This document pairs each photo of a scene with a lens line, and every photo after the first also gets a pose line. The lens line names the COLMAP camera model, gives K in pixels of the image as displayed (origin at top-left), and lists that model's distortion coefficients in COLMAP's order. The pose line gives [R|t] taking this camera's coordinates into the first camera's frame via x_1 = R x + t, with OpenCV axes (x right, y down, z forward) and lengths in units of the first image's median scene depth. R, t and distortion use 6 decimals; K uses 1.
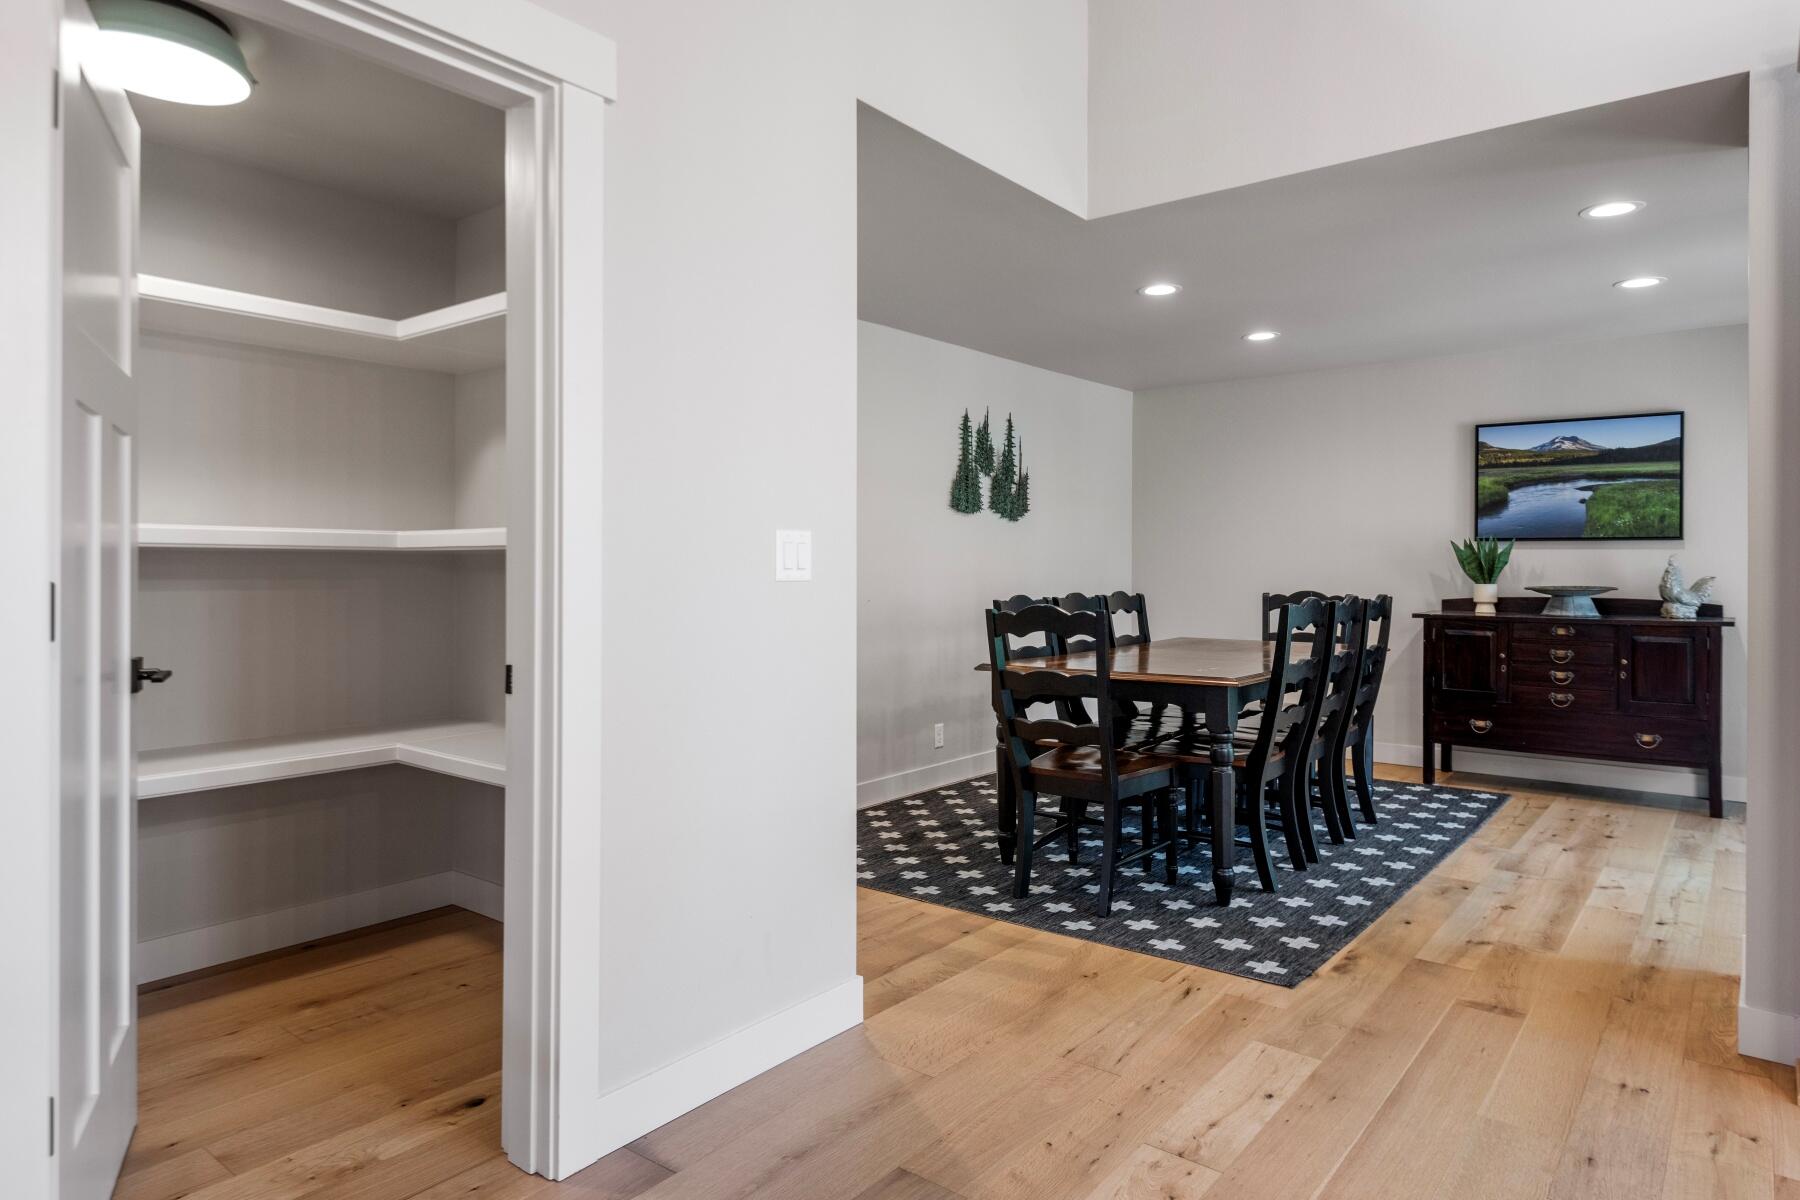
lens RADIAL K [[1084.9, 0, 861.2], [0, 1084.9, 592.5], [0, 0, 1]] dist [0.058376, -0.044631]
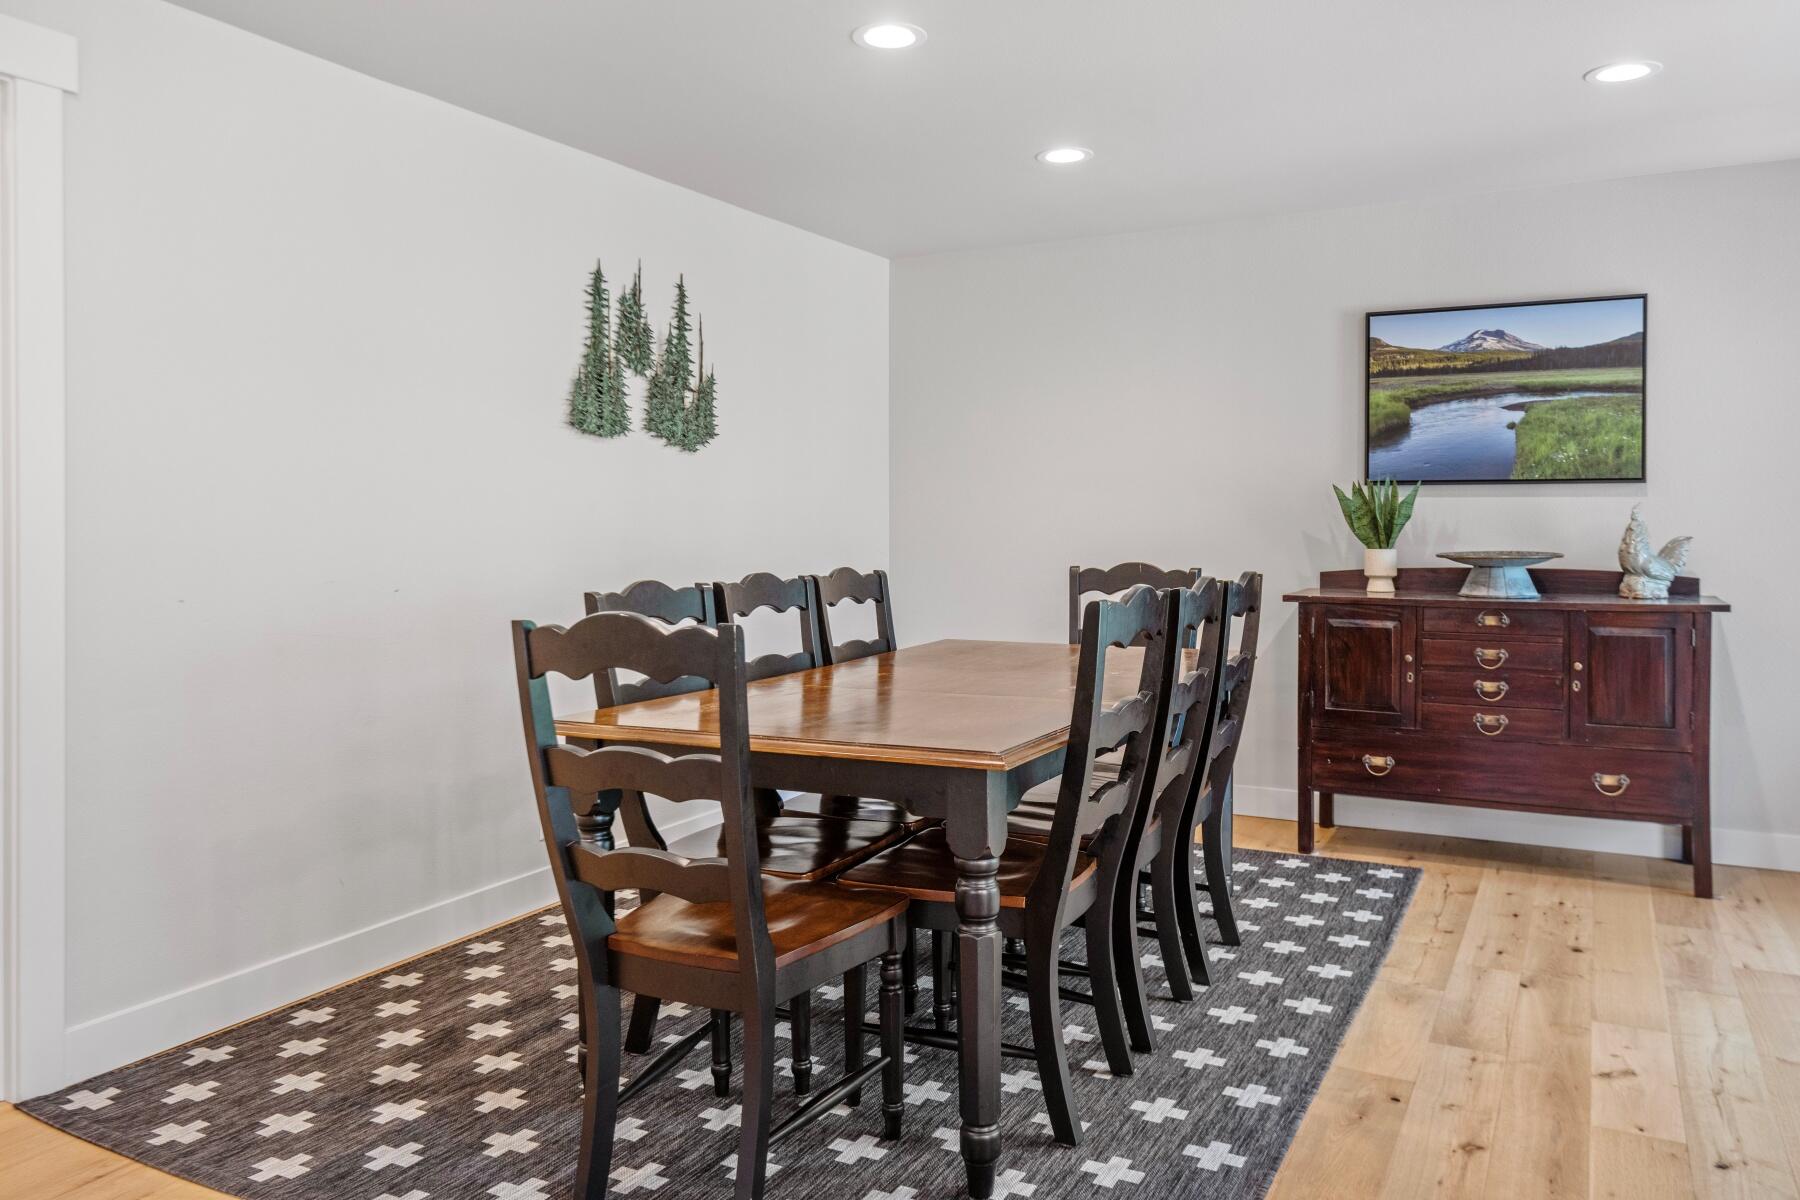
lens RADIAL K [[1323.3, 0, 911.7], [0, 1323.3, 604.4], [0, 0, 1]] dist [0.030493, -0.003909]
pose [[0.976163, -0.018746, 0.216229, 0.117467], [0.010199, 0.999124, 0.040575, -0.010283], [-0.216800, -0.037402, 0.975499, 0.284026]]
